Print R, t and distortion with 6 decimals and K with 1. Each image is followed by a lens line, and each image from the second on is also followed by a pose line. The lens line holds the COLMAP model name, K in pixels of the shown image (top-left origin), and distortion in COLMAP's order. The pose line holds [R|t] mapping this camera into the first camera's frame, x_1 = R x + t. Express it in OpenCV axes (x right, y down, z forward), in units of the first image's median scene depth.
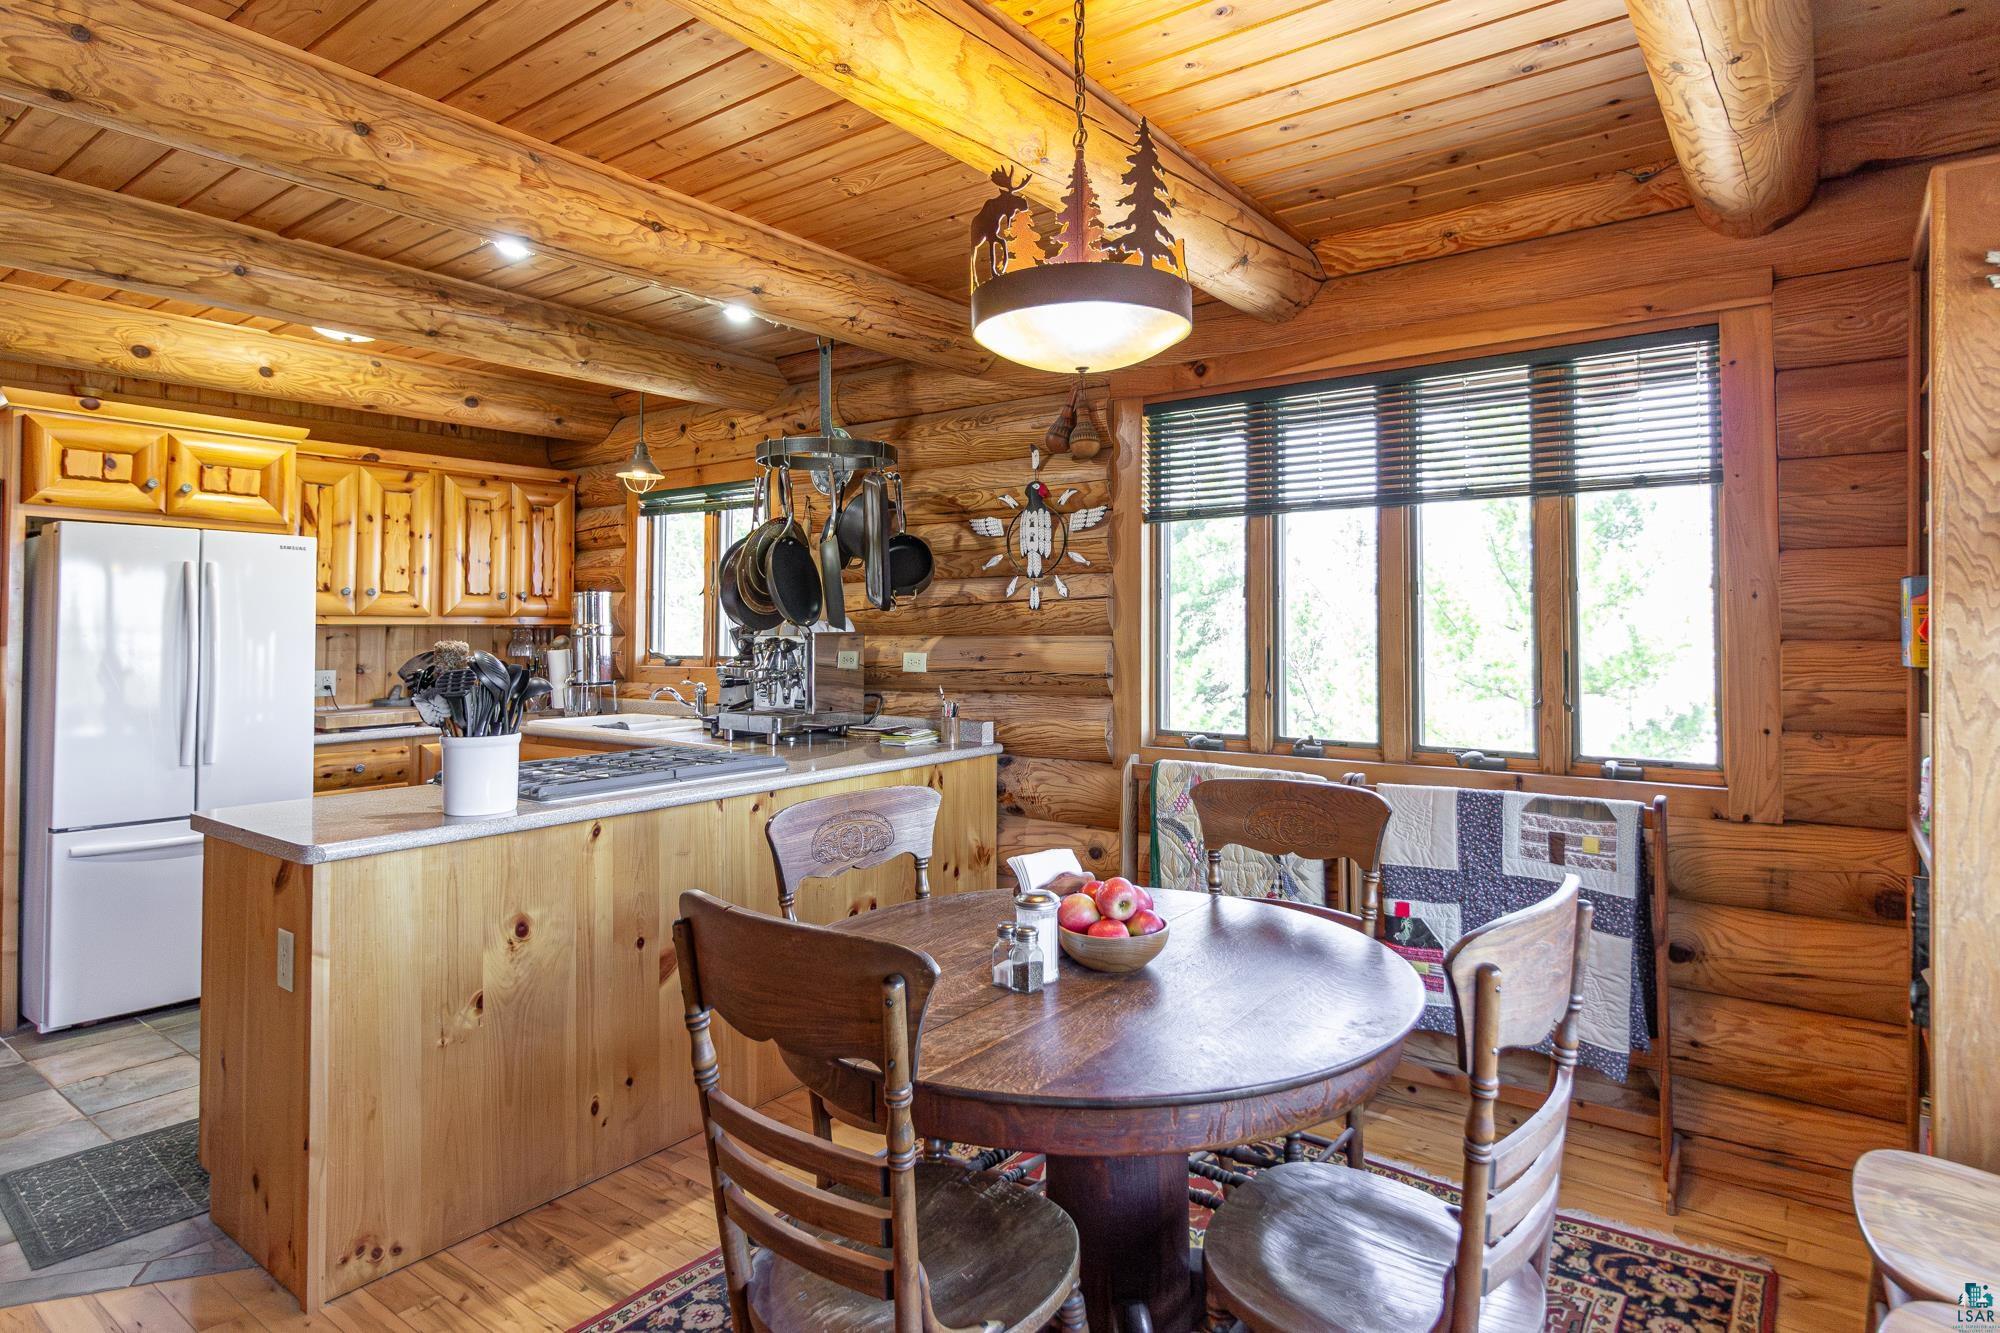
lens RADIAL K [[1110.5, 0, 979.9], [0, 1110.5, 600.2], [0, 0, 1]] dist [0.006607, -0.001259]
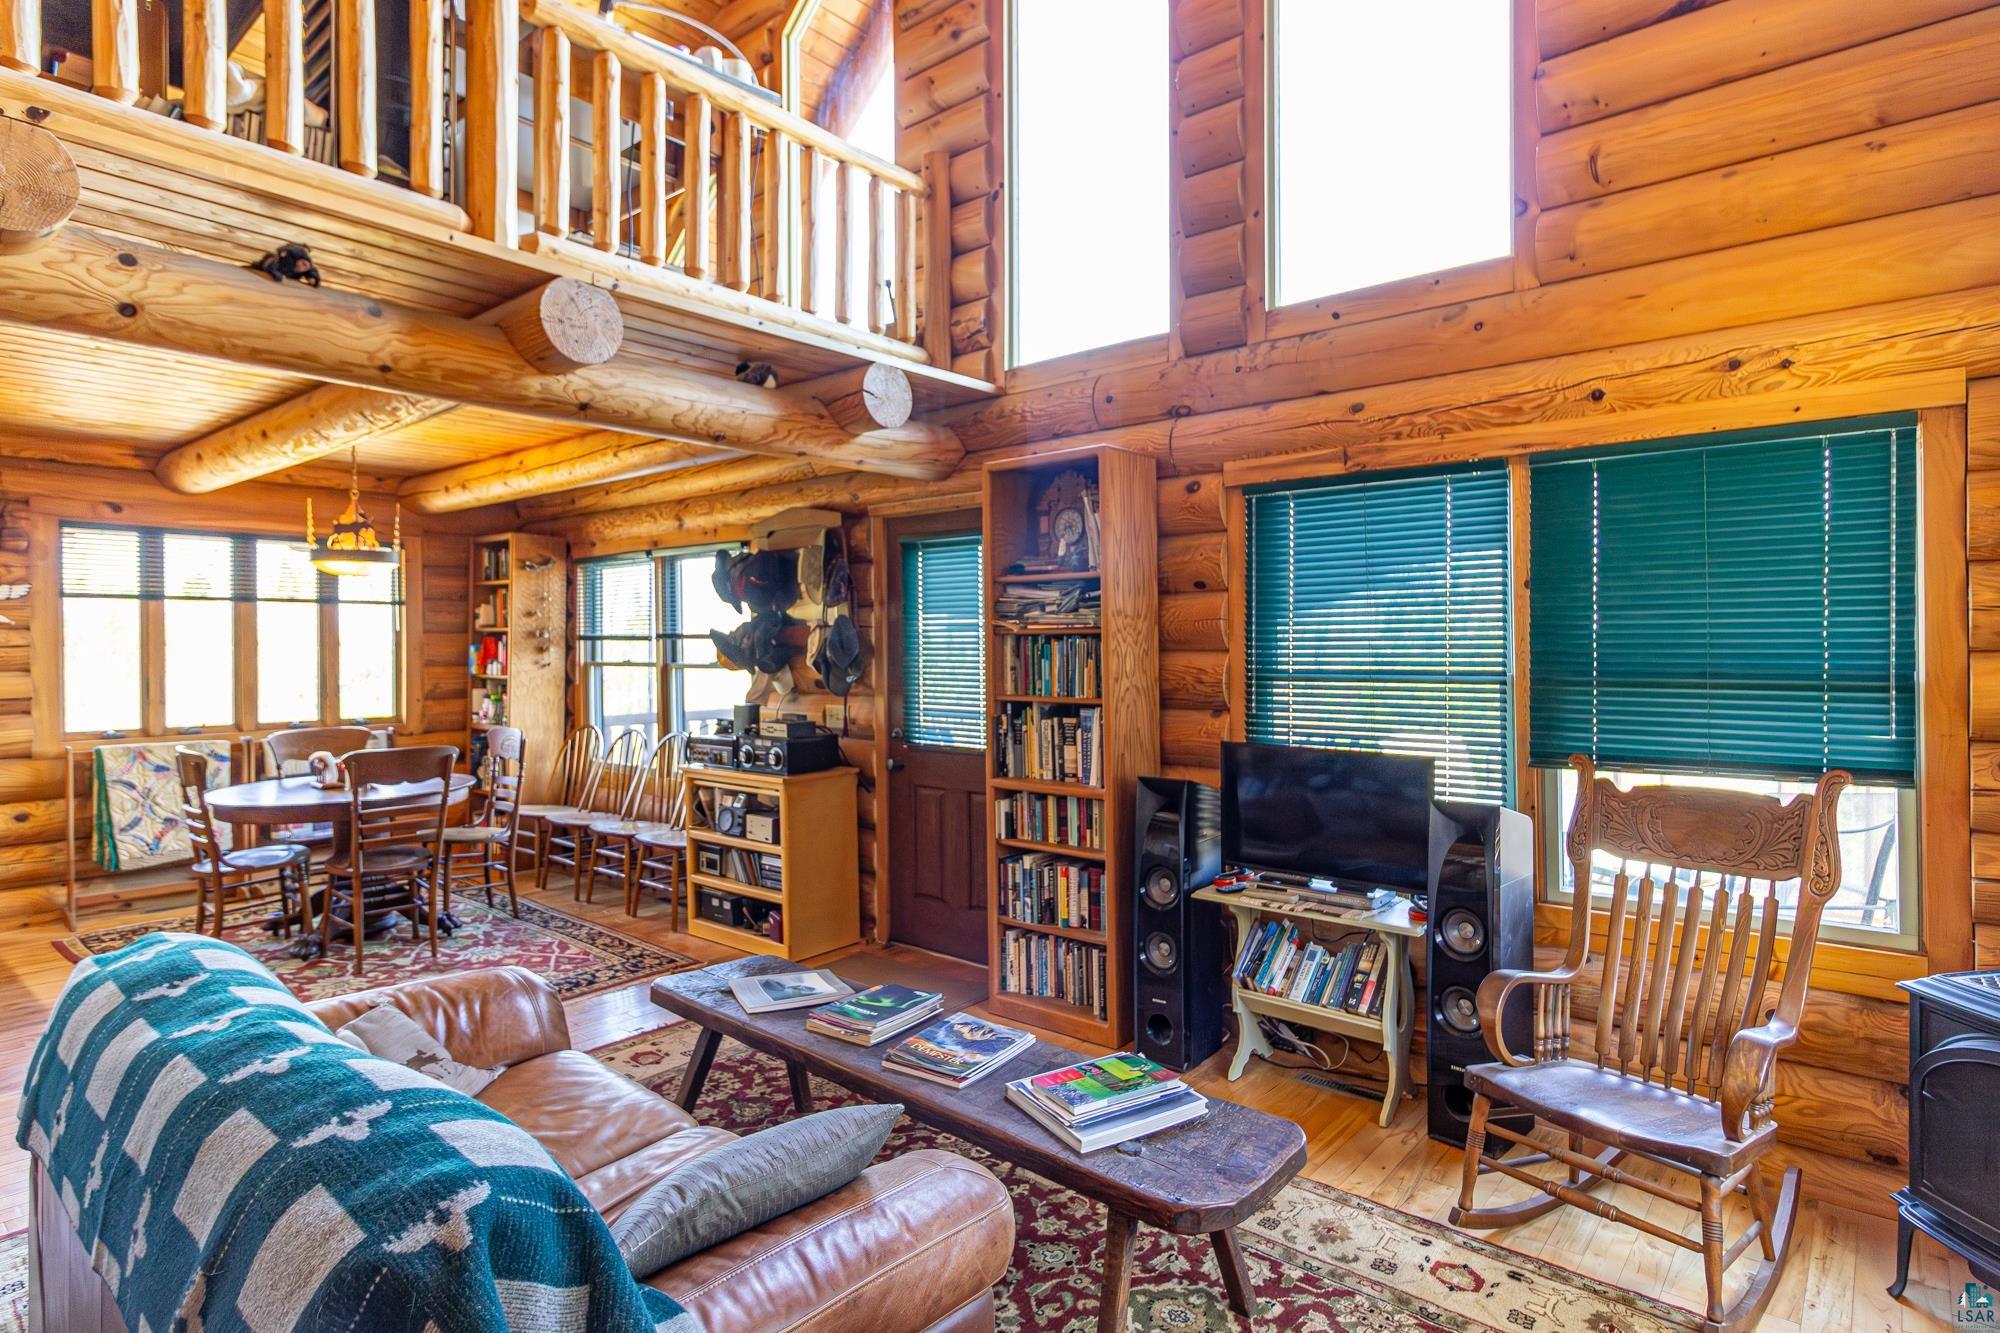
lens RADIAL K [[1042.6, 0, 1076.4], [0, 1042.6, 655.4], [0, 0, 1]] dist [0.003532, -0.002230]
pose [[0.013014, -0.008734, 0.999877, -1.210517], [-0.023973, 0.999672, 0.009044, -0.035221], [-0.999628, -0.024088, 0.012801, -0.412479]]
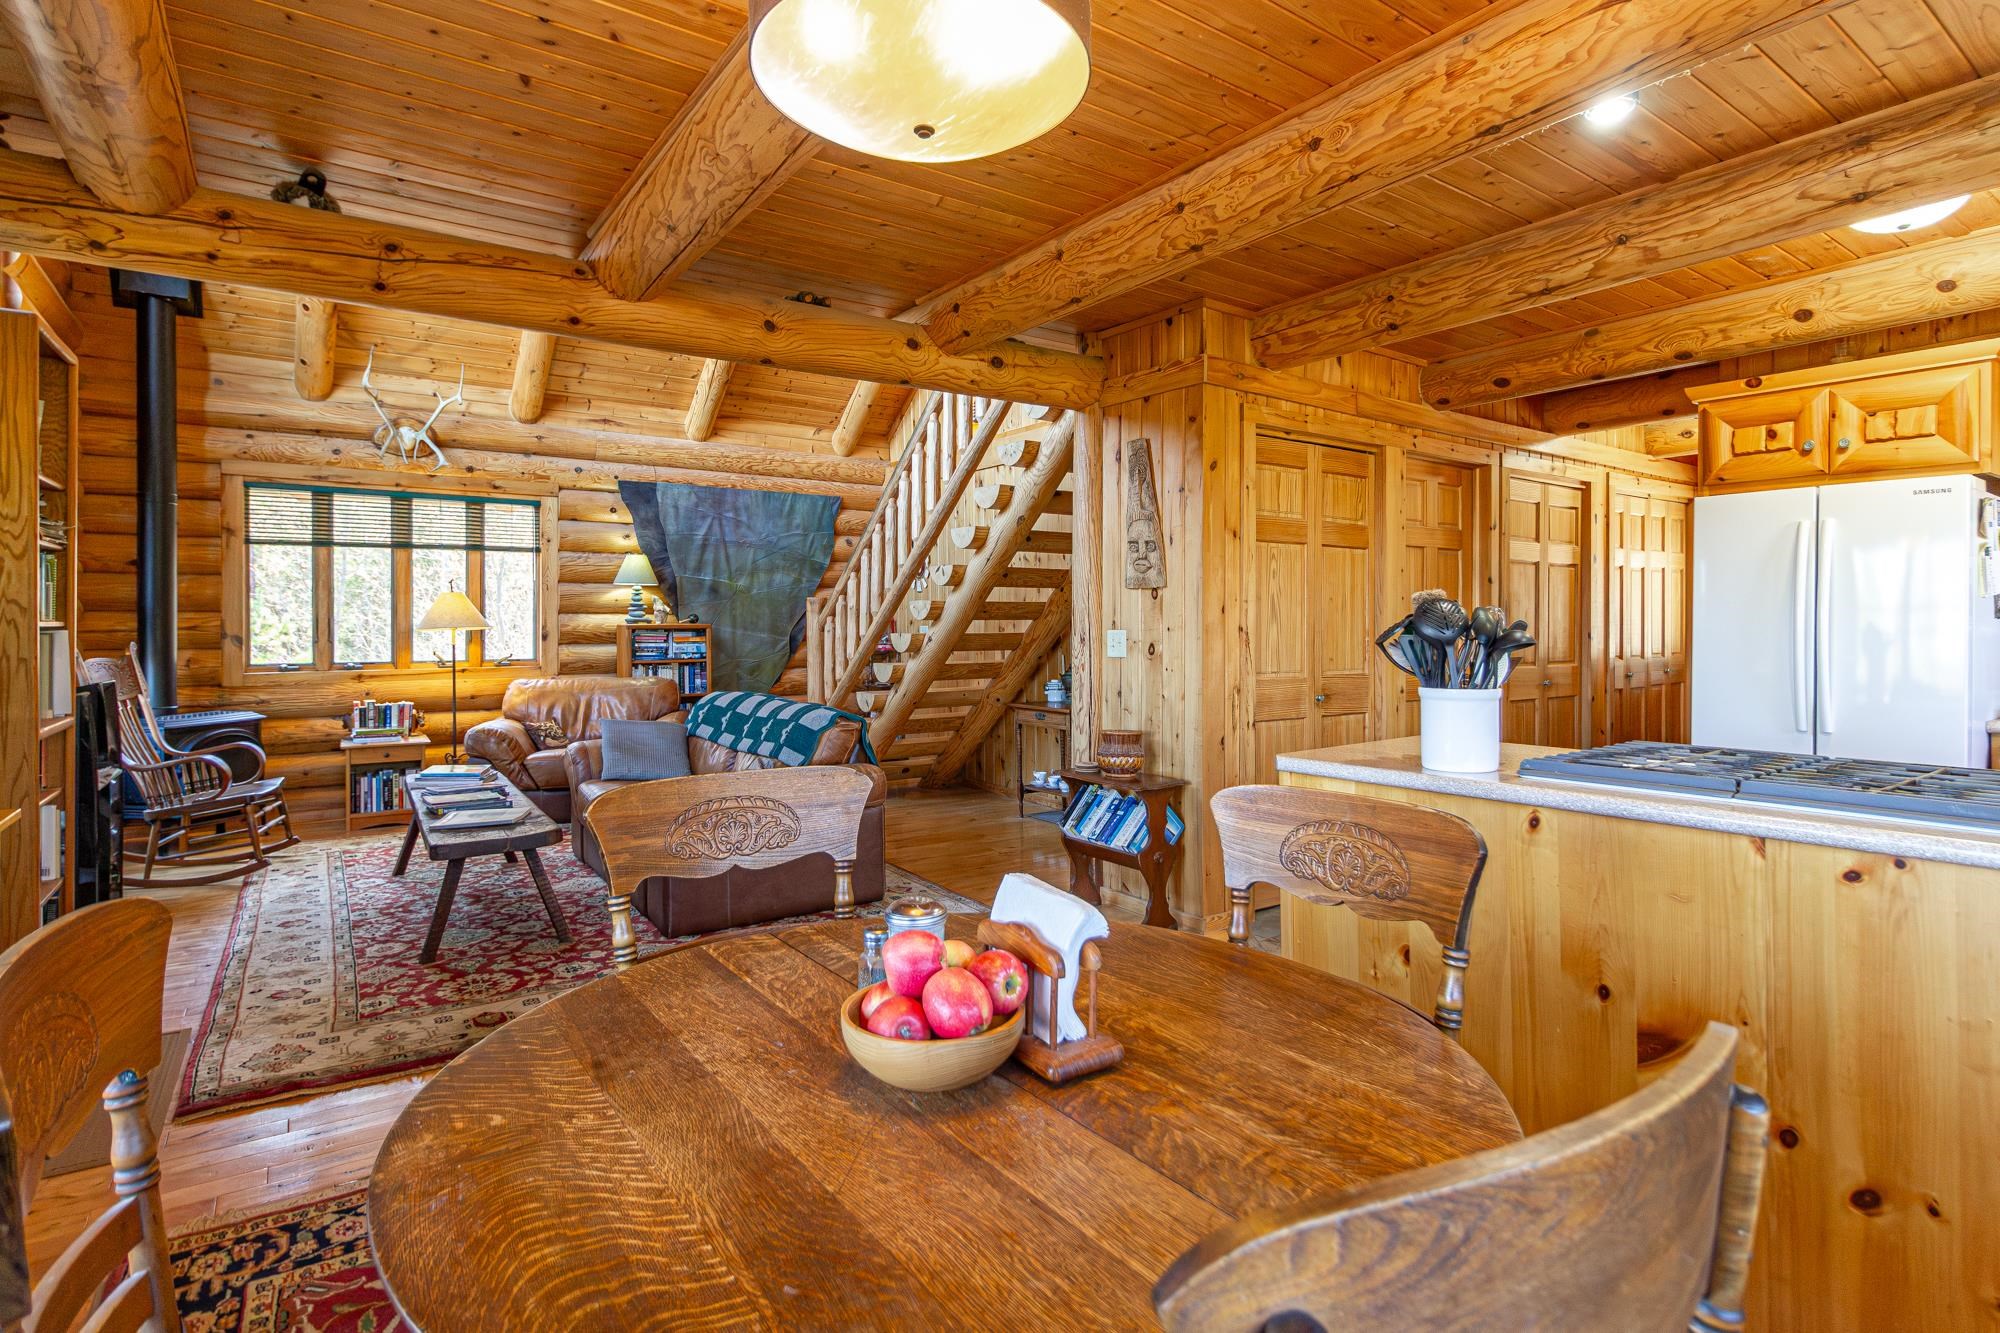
lens RADIAL K [[1014.1, 0, 1061.9], [0, 1014.1, 626.9], [0, 0, 1]] dist [0.005838, -0.003276]
pose [[-0.254006, 0.003447, -0.967196, 0.305949], [0.030863, 0.999513, -0.004543, 0.040731], [0.966710, -0.031005, -0.253989, 0.584966]]
